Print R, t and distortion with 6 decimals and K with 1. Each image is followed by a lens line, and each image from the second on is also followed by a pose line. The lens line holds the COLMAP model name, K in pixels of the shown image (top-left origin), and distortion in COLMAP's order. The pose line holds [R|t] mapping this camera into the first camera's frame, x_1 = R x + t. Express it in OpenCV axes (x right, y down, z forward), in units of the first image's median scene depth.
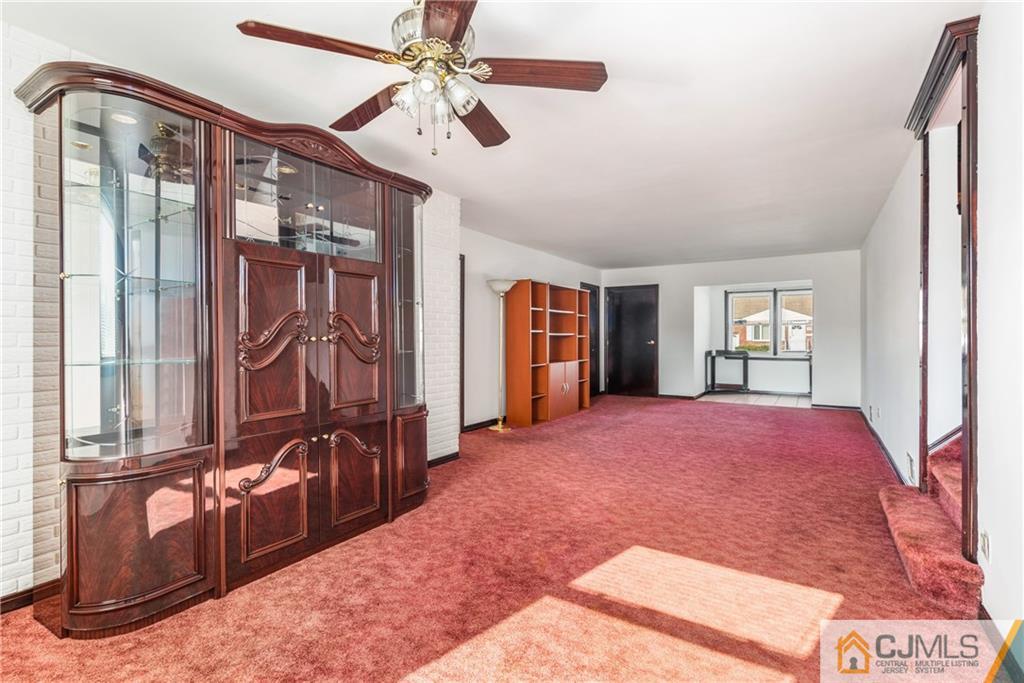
lens RADIAL K [[477.4, 0, 512.9], [0, 477.4, 335.3], [0, 0, 1]] dist [-0.005165, 0.000014]
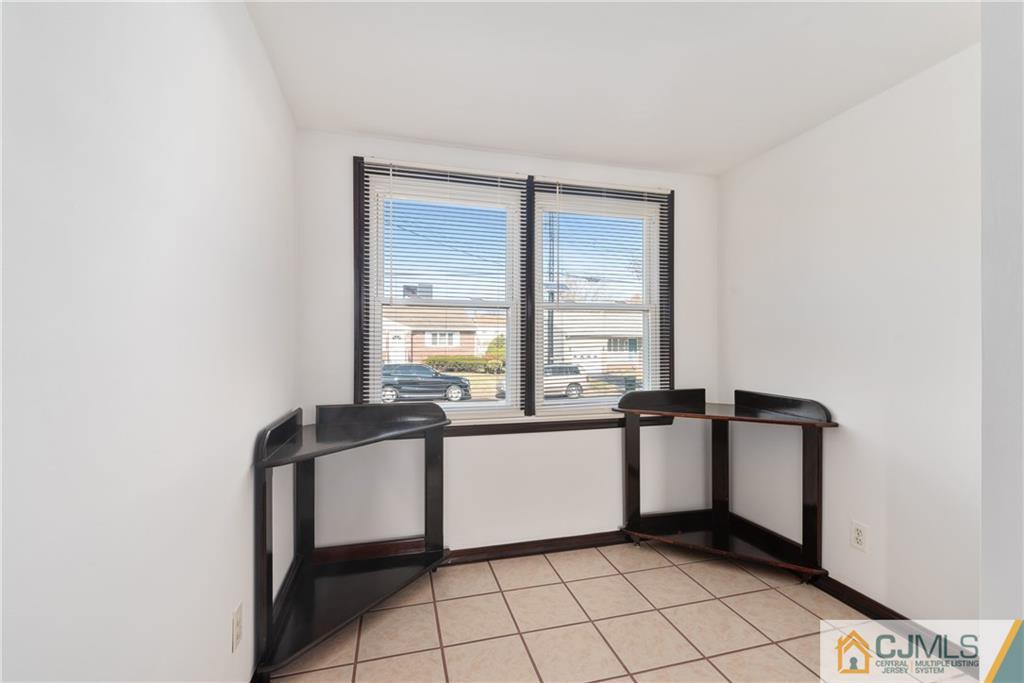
lens RADIAL K [[447.1, 0, 529.7], [0, 447.1, 345.6], [0, 0, 1]] dist [0.000215, -0.000064]
pose [[0.659549, 0.001196, 0.751660, 0.376783], [-0.000881, 0.999999, -0.000818, 0.001350], [-0.751661, -0.000123, 0.659550, 0.889080]]
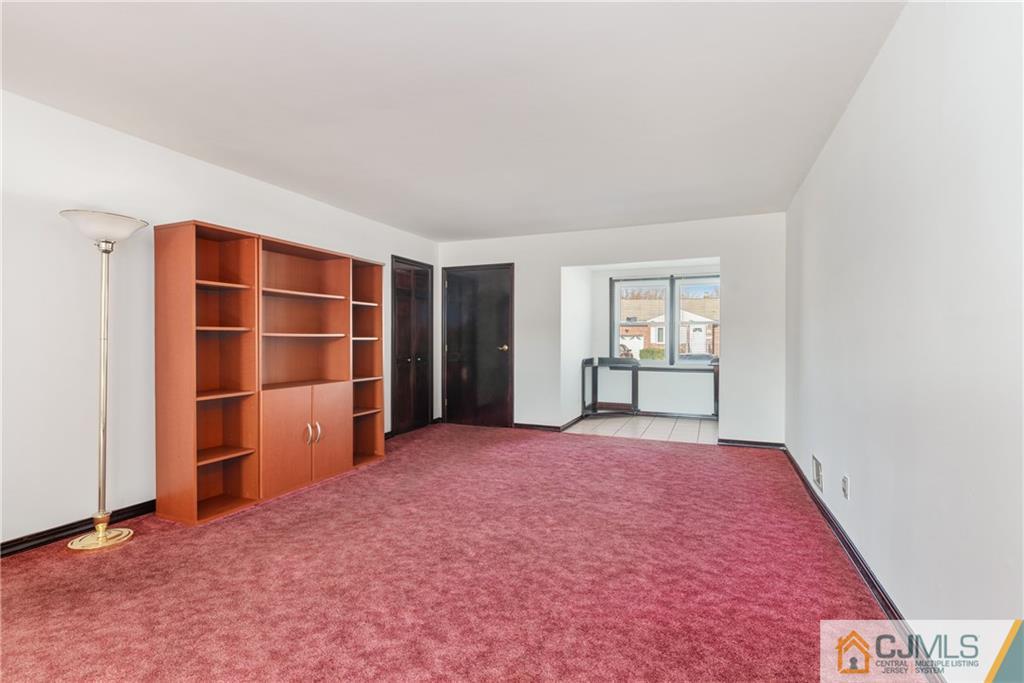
lens RADIAL K [[477.4, 0, 512.2], [0, 477.4, 339.0], [0, 0, 1]] dist [-0.005165, 0.000014]
pose [[0.986189, 0.003347, 0.165590, 0.191228], [-0.004062, 0.999984, 0.003982, -0.000919], [-0.165574, -0.004600, 0.986187, 0.323355]]
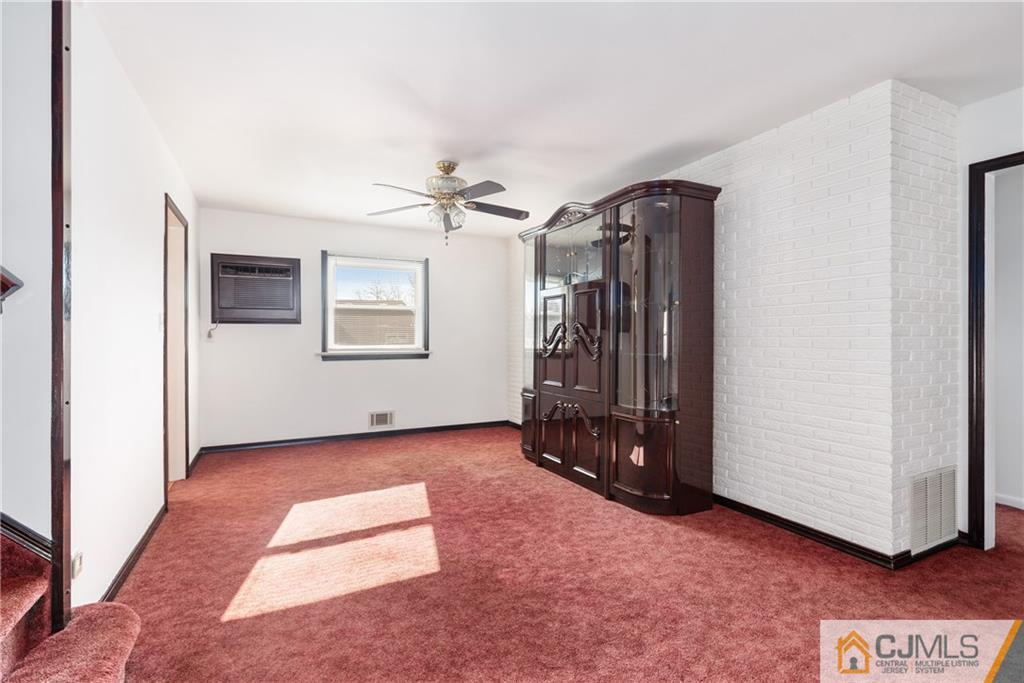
lens RADIAL K [[477.4, 0, 505.2], [0, 477.4, 336.4], [0, 0, 1]] dist [-0.005165, 0.000014]
pose [[-0.520935, -0.006070, -0.853575, 0.674269], [-0.004526, 0.999980, -0.004349, 0.004092], [0.853584, 0.001598, -0.520952, 1.096723]]
